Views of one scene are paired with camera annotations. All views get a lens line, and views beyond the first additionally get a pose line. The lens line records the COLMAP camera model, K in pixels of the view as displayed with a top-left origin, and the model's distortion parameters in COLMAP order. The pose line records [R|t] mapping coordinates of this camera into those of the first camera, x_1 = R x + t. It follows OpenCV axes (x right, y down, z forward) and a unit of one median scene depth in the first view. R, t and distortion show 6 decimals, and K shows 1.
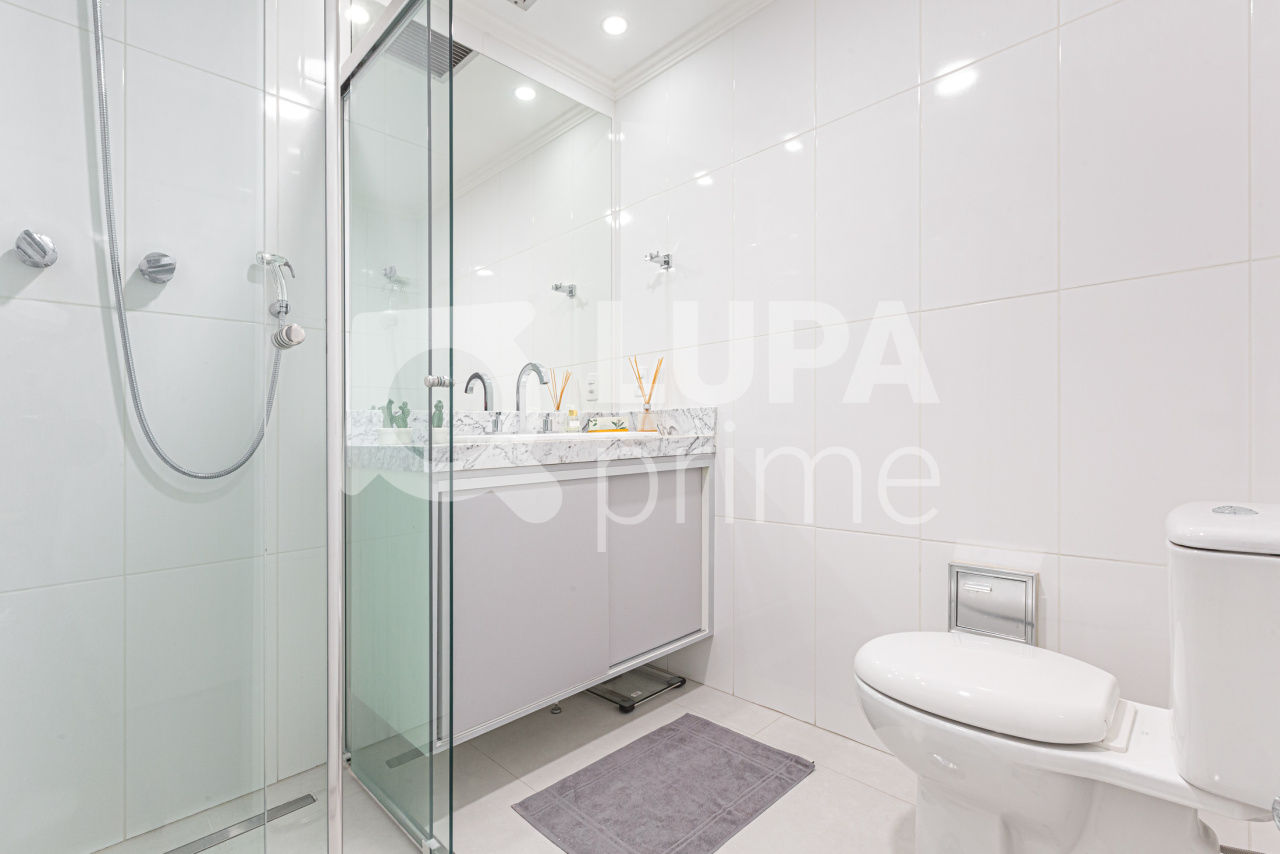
lens RADIAL K [[584.2, 0, 639.1], [0, 584.2, 427.9], [0, 0, 1]] dist [0.005310, -0.001814]
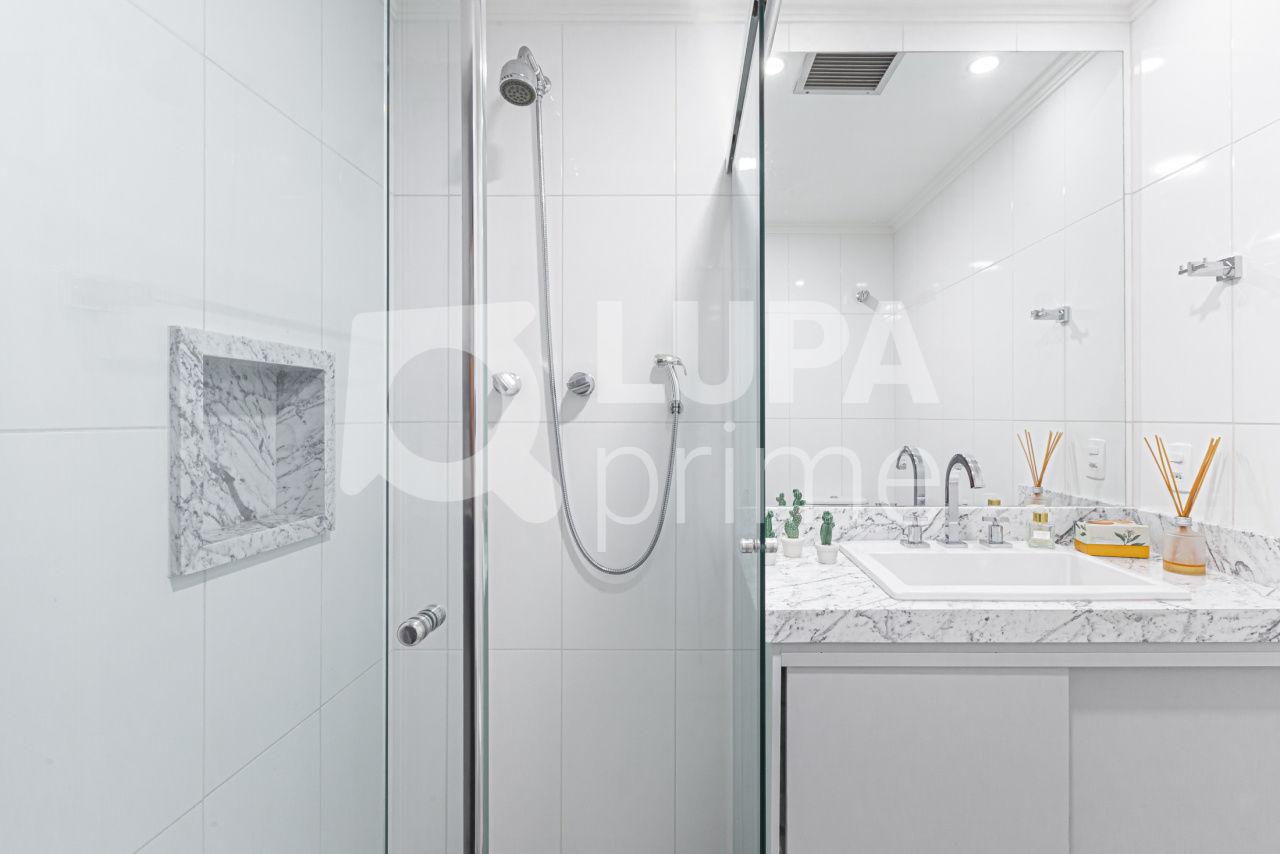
lens RADIAL K [[615.6, 0, 643.3], [0, 615.6, 429.3], [0, 0, 1]] dist [-0.003016, -0.001565]
pose [[0.703308, -0.001053, -0.710885, 0.076247], [-0.004327, 0.999974, -0.005763, -0.133141], [0.710872, 0.007129, 0.703285, 0.187218]]
